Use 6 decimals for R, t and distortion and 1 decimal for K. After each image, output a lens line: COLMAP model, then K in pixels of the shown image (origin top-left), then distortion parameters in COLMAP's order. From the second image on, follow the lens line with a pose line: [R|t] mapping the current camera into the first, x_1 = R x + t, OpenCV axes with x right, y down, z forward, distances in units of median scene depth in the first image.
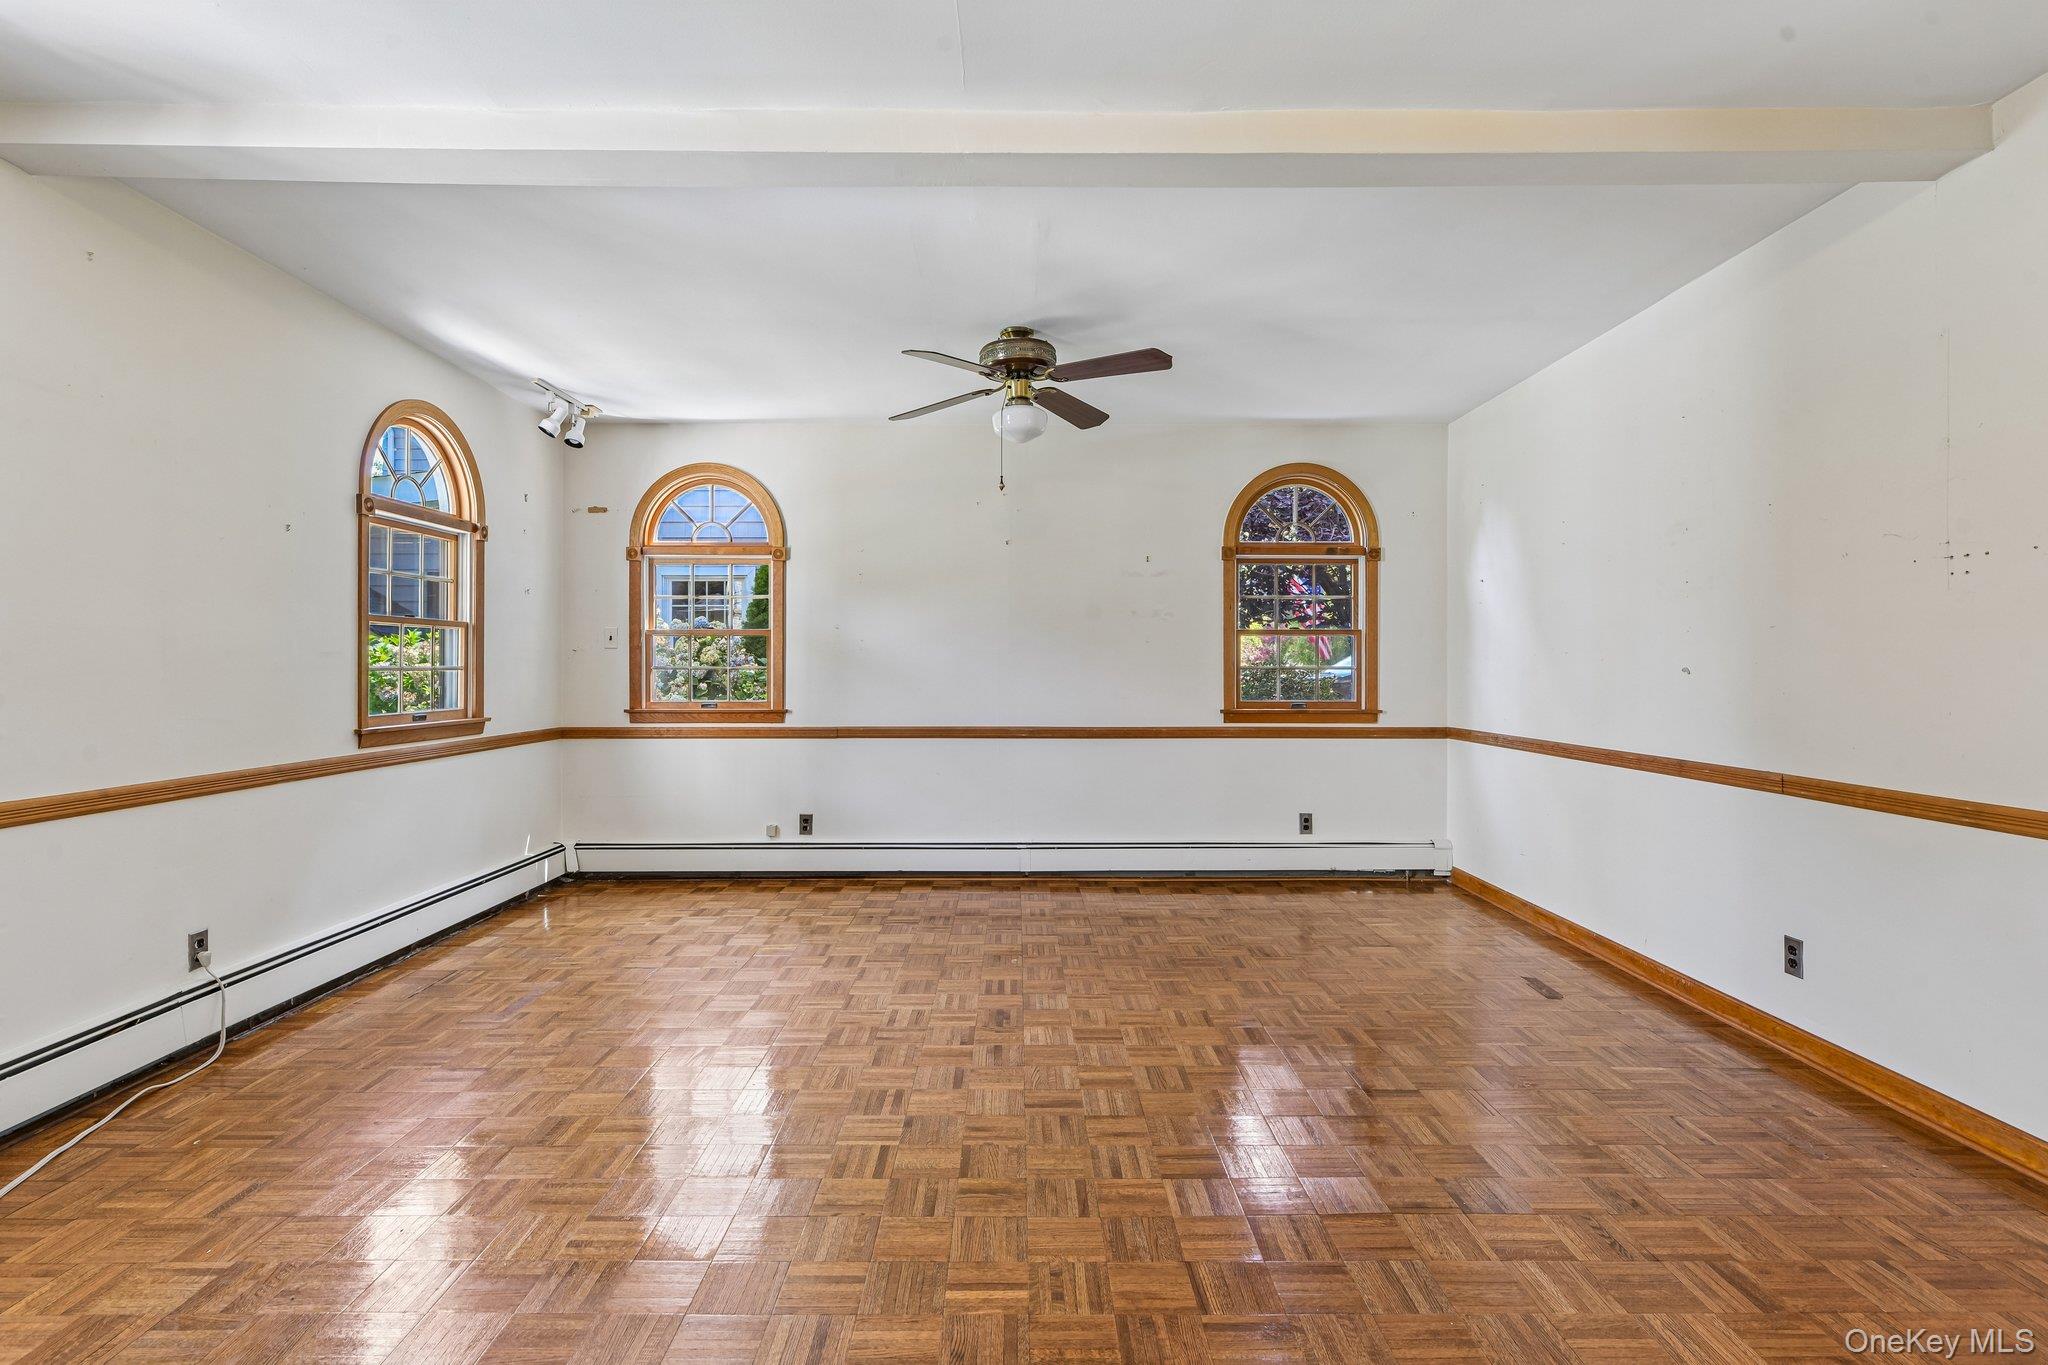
lens RADIAL K [[965.9, 0, 999.8], [0, 965.9, 676.2], [0, 0, 1]] dist [-0.001227, -0.001193]
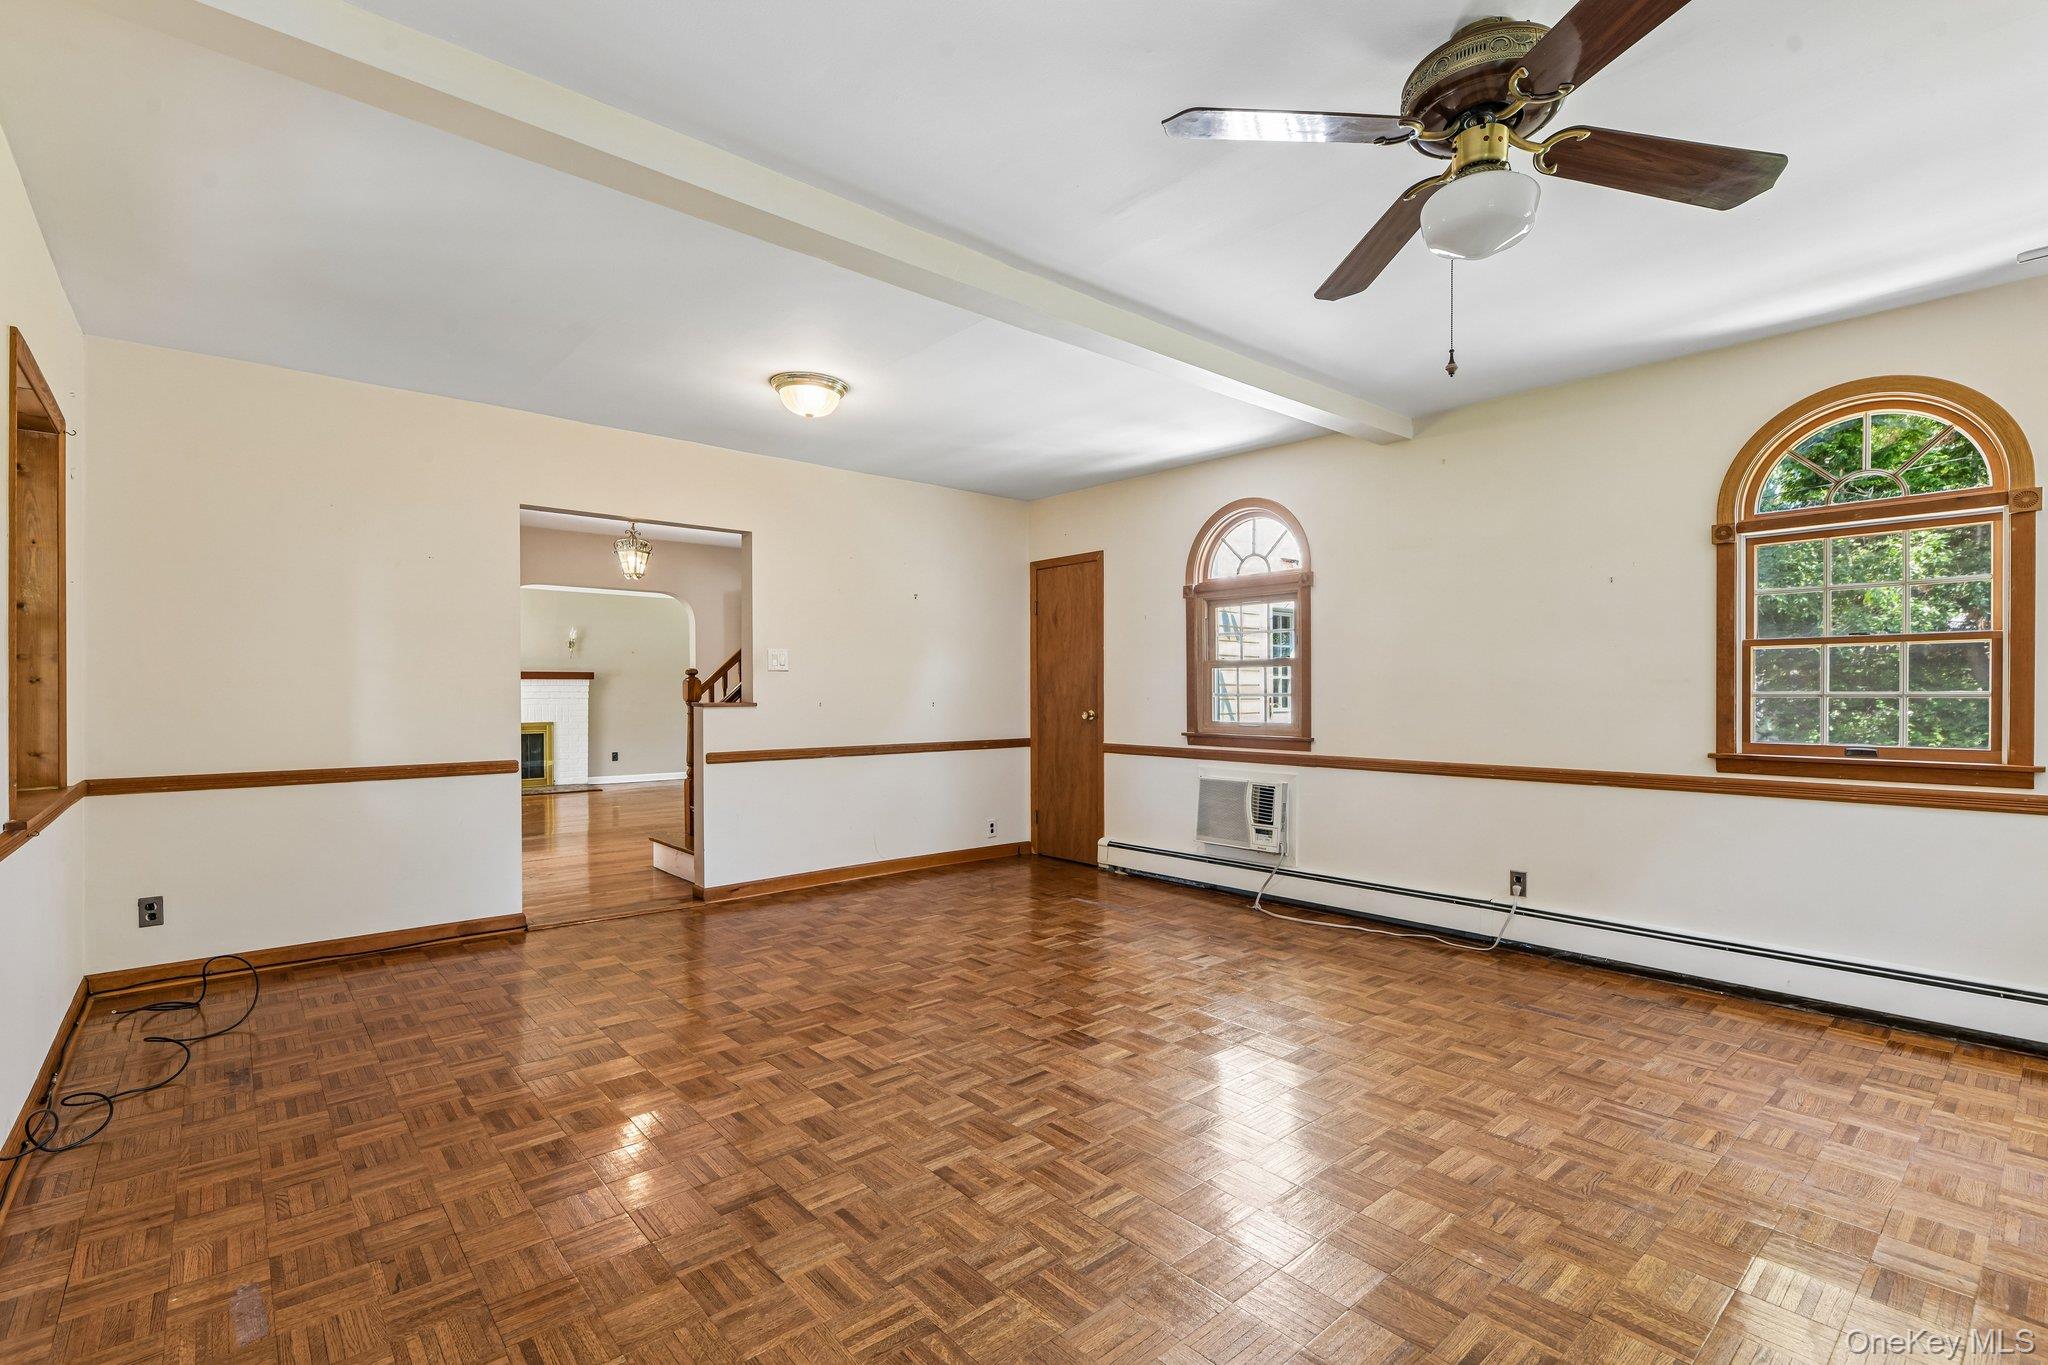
lens RADIAL K [[949.8, 0, 1019.1], [0, 949.8, 697.8], [0, 0, 1]] dist [0.008005, -0.006701]
pose [[-0.755333, -0.003416, -0.655332, 0.837122], [-0.011139, 0.999909, 0.007627, -0.004186], [0.655246, 0.013060, -0.755303, 1.934994]]
